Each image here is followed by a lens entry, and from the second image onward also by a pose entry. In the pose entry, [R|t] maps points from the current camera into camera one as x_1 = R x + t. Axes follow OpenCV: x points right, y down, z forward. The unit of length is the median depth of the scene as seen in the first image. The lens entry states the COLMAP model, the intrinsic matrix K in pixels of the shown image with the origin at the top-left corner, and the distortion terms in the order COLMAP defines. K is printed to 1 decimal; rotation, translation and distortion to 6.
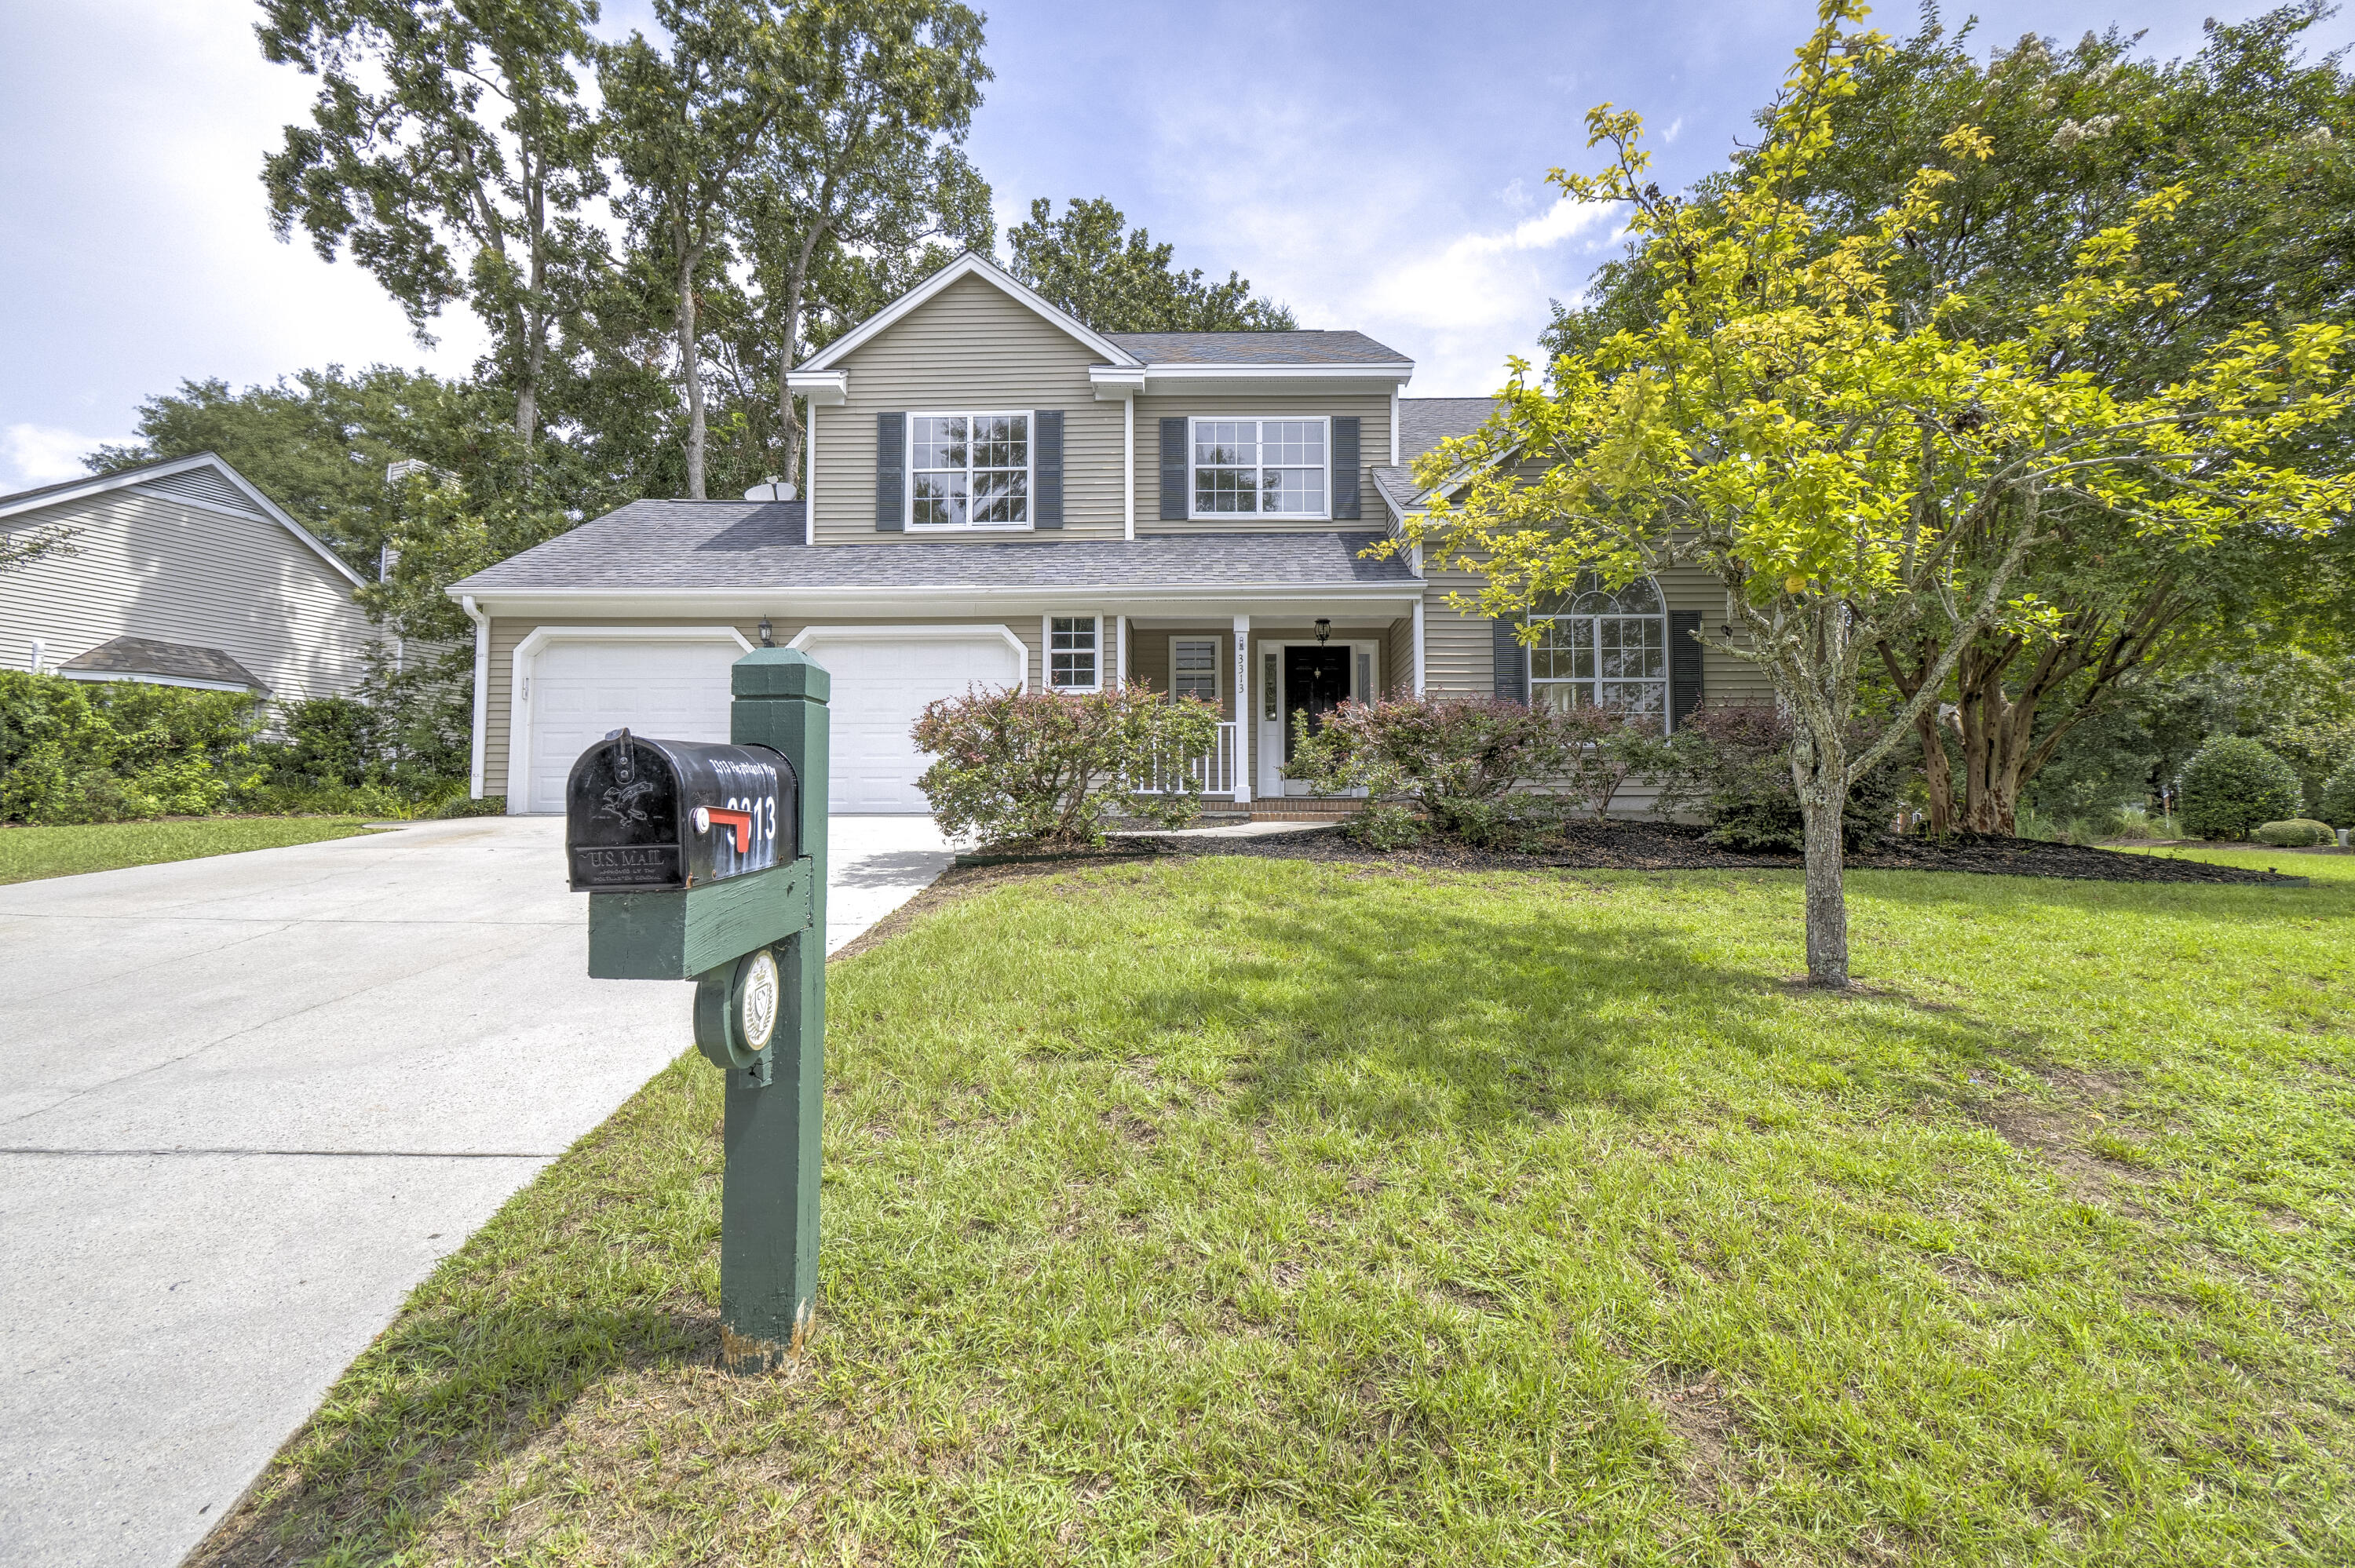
lens RADIAL K [[1030.6, 0, 1177.5], [0, 1030.6, 784.0], [0, 0, 1]] dist [0.002418, 0.000010]
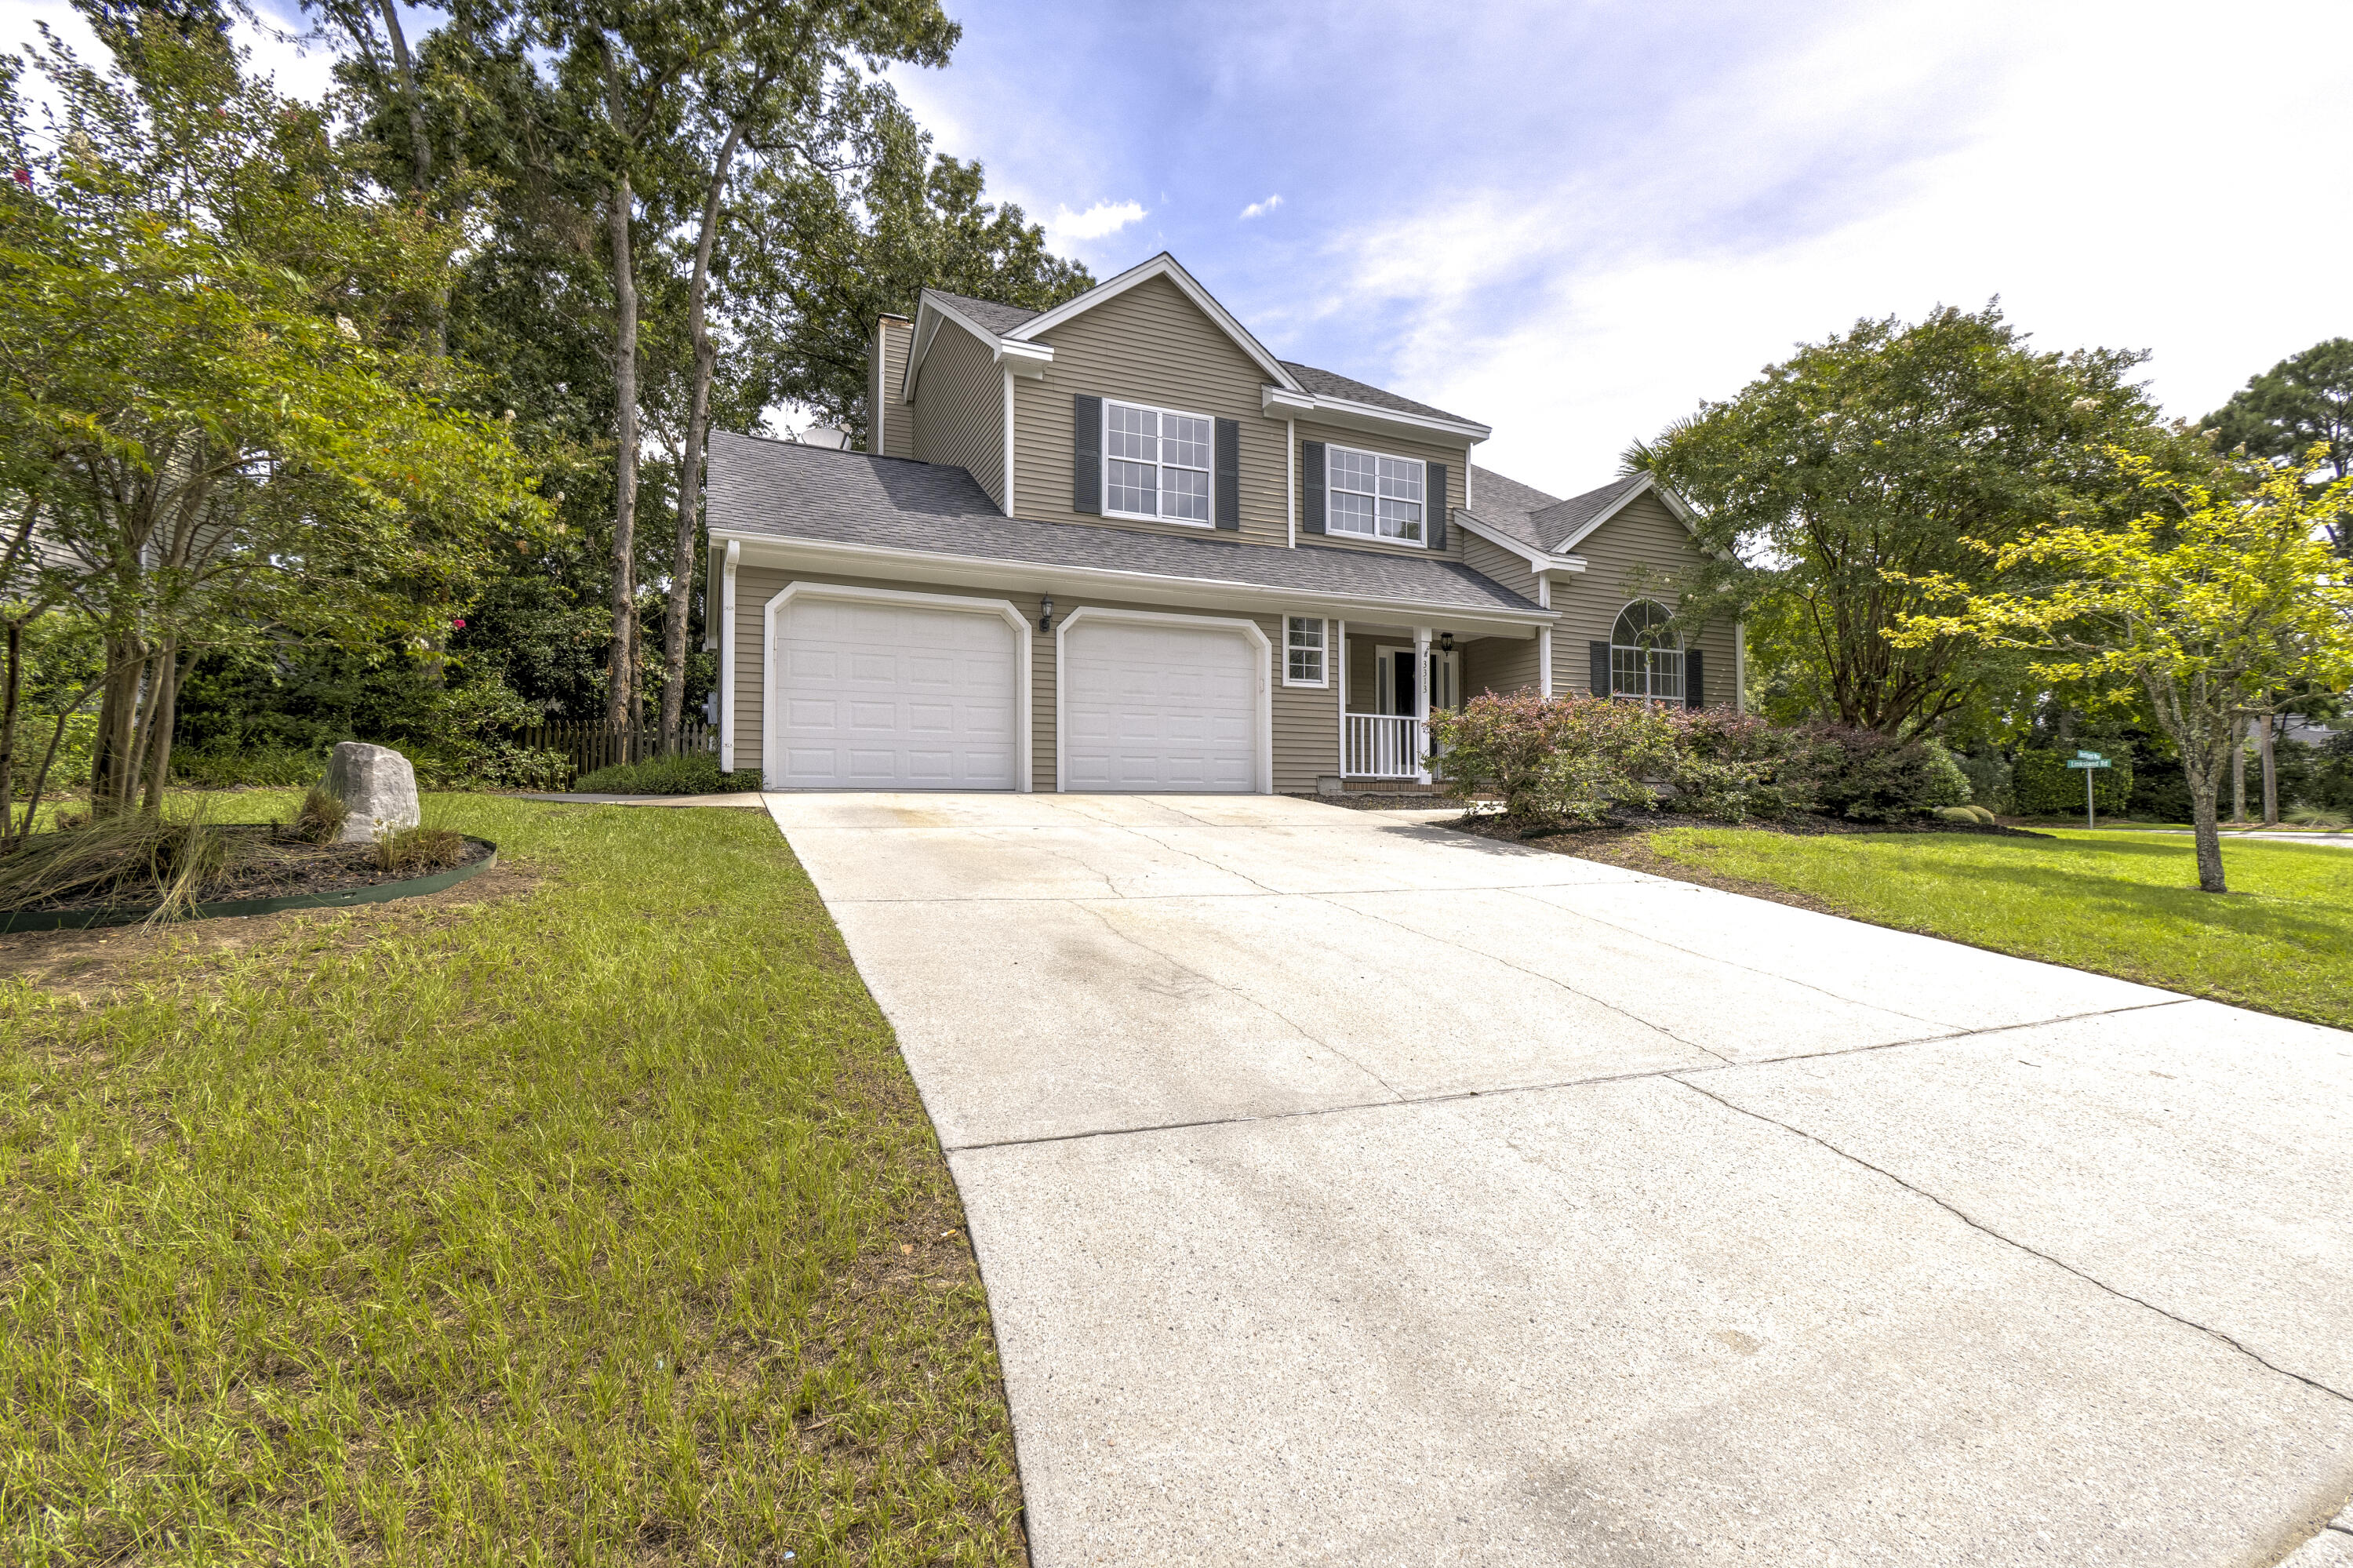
lens RADIAL K [[1043.6, 0, 1176.5], [0, 1043.6, 784.0], [0, 0, 1]] dist [-0.000837, 0.000136]
pose [[0.901021, 0.009709, 0.433667, -0.711475], [-0.017462, 0.999751, 0.013897, 0.004787], [-0.433424, -0.020094, 0.900966, 0.037581]]
